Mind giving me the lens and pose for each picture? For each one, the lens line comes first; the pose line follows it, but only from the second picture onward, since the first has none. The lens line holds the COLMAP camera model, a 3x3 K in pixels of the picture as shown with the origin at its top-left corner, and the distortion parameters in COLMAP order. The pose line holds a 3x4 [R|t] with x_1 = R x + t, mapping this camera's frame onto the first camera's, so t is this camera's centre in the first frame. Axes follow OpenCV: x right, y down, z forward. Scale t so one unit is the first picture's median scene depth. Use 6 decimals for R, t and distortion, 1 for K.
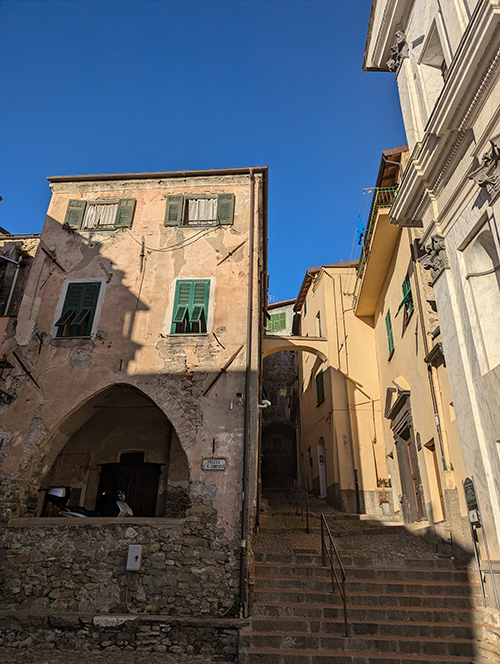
lens RADIAL K [[461.0, 0, 251.5], [0, 461.0, 329.4], [0, 0, 1]] dist [0.025696, -0.013783]
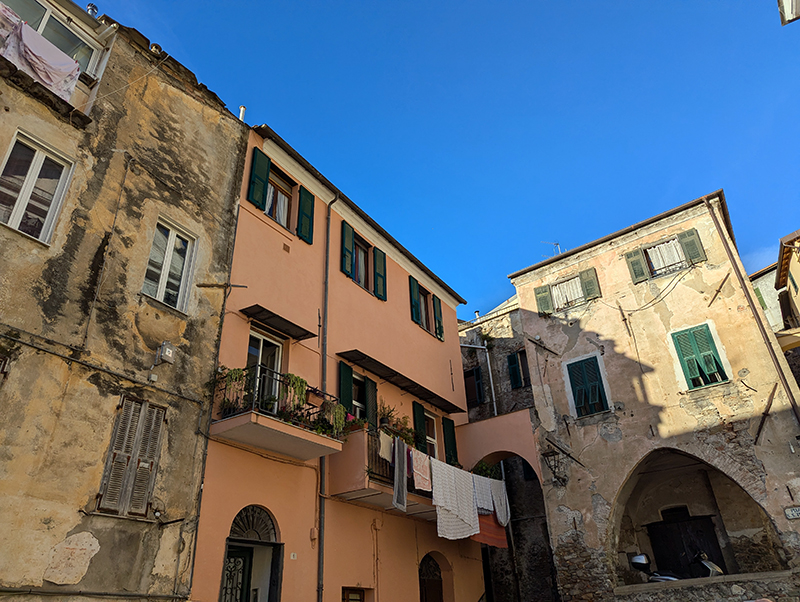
lens RADIAL K [[556.3, 0, 397.0], [0, 556.3, 303.1], [0, 0, 1]] dist [0.031930, -0.032434]
pose [[0.840037, -0.323699, -0.435381, -0.110159], [0.292108, 0.946110, -0.139815, -0.174843], [0.457176, -0.009729, 0.889323, -0.371538]]
